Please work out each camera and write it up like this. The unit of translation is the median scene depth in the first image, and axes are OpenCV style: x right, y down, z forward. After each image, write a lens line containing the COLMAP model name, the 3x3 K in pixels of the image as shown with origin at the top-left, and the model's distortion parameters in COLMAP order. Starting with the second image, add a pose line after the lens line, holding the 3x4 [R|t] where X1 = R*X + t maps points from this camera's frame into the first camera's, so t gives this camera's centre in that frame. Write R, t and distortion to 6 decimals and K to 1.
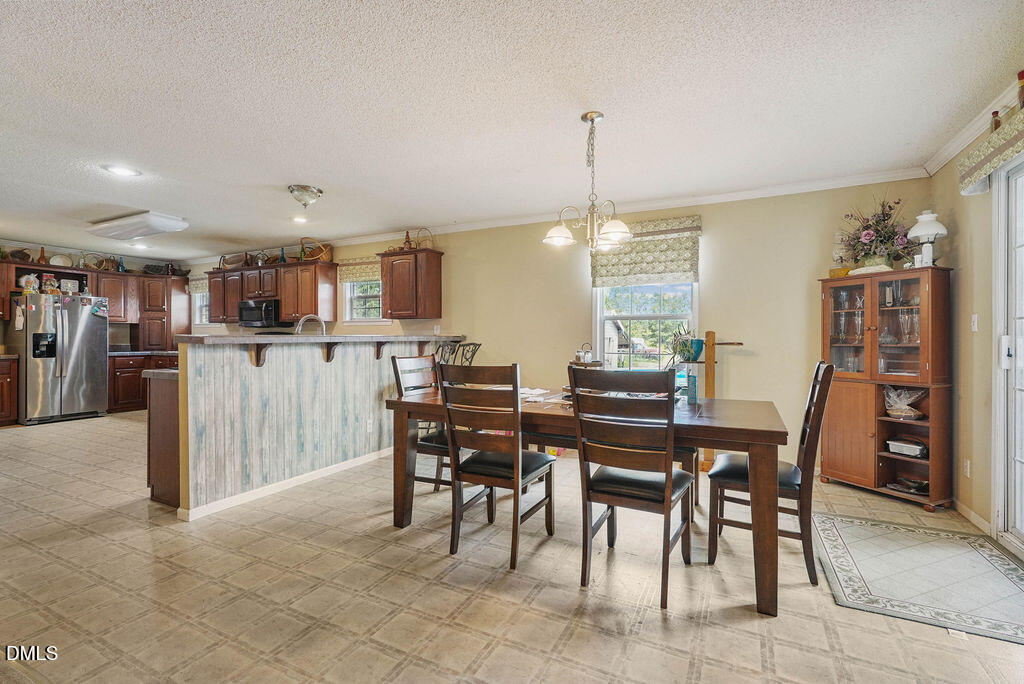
lens RADIAL K [[464.5, 0, 503.7], [0, 464.5, 338.3], [0, 0, 1]] dist [-0.008894, 0.004620]
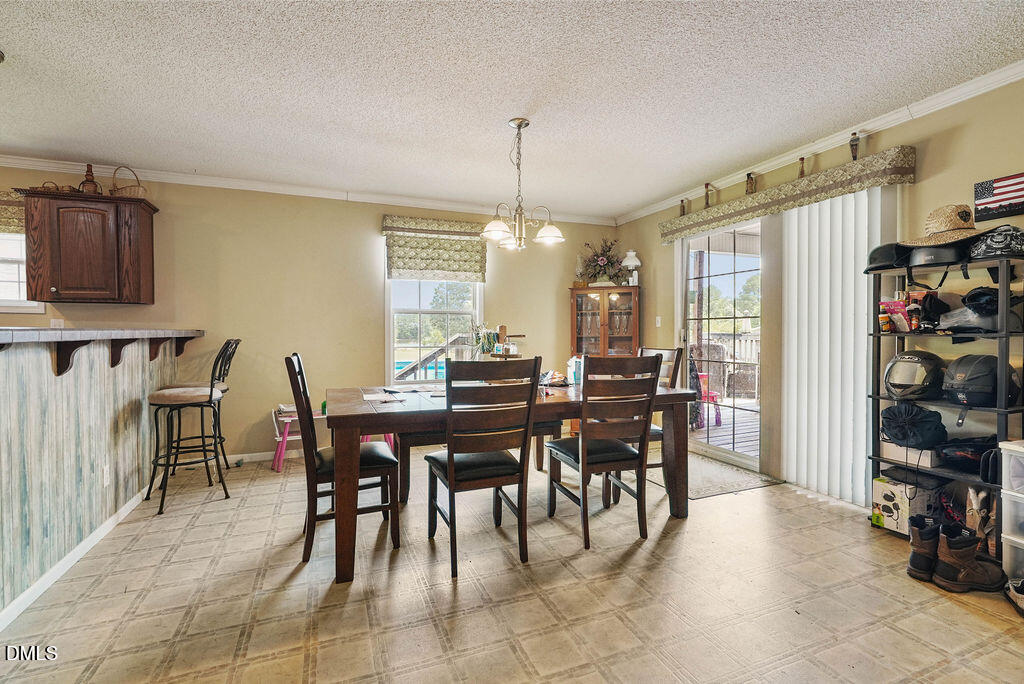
lens RADIAL K [[464.5, 0, 514.5], [0, 464.5, 335.5], [0, 0, 1]] dist [-0.008894, 0.004620]
pose [[0.659101, -0.010211, 0.751985, -0.302436], [0.004734, 0.999944, 0.009429, -0.000257], [-0.752040, -0.002654, 0.659112, 0.146371]]
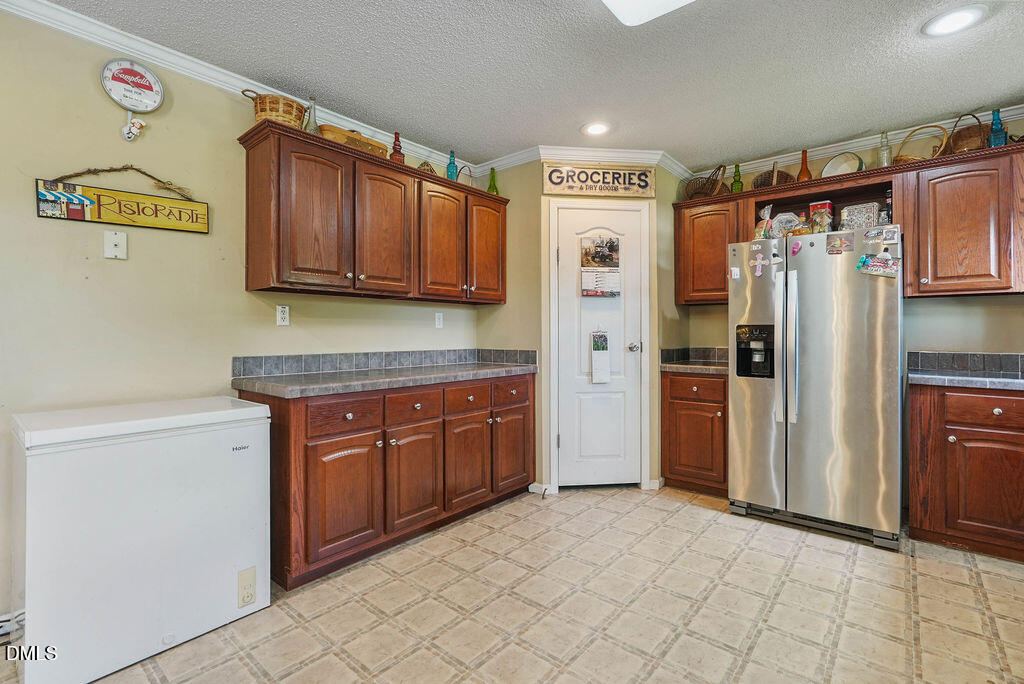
lens RADIAL K [[464.5, 0, 517.7], [0, 464.5, 333.1], [0, 0, 1]] dist [-0.008894, 0.004620]
pose [[-0.221397, -0.002504, -0.975180, -0.536601], [-0.000289, 0.999997, -0.002502, -0.001470], [0.975184, -0.000273, -0.221397, 0.960834]]
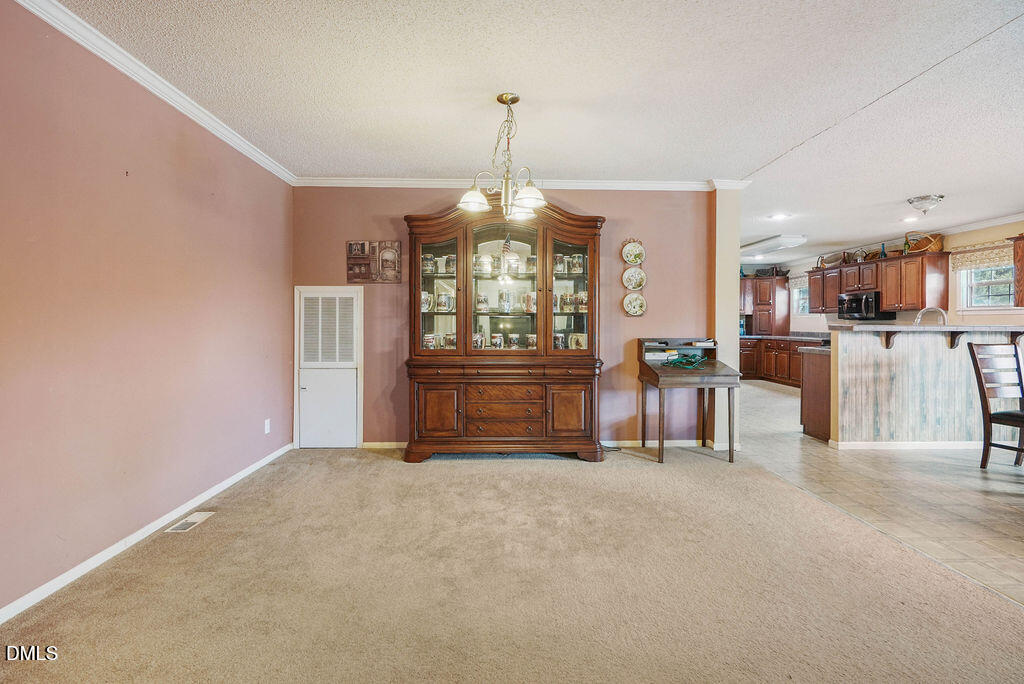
lens RADIAL K [[464.5, 0, 518.5], [0, 464.5, 323.2], [0, 0, 1]] dist [-0.008894, 0.004620]
pose [[0.490601, 0.004428, -0.871373, 0.058663], [-0.008751, 0.999962, 0.000155, -0.001211], [0.871340, 0.007549, 0.490621, -0.326900]]
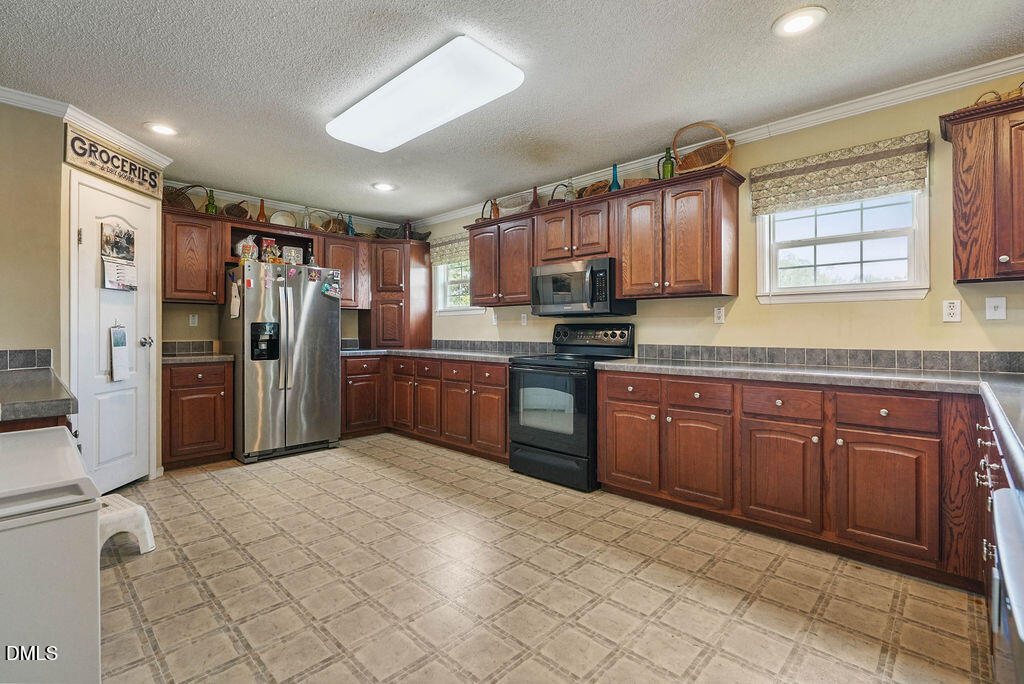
lens RADIAL K [[464.5, 0, 497.6], [0, 464.5, 330.1], [0, 0, 1]] dist [-0.008894, 0.004620]
pose [[0.953387, -0.001827, -0.301744, -0.533136], [0.001739, 0.999998, -0.000559, 0.000682], [0.301744, 0.000008, 0.953389, 0.524946]]
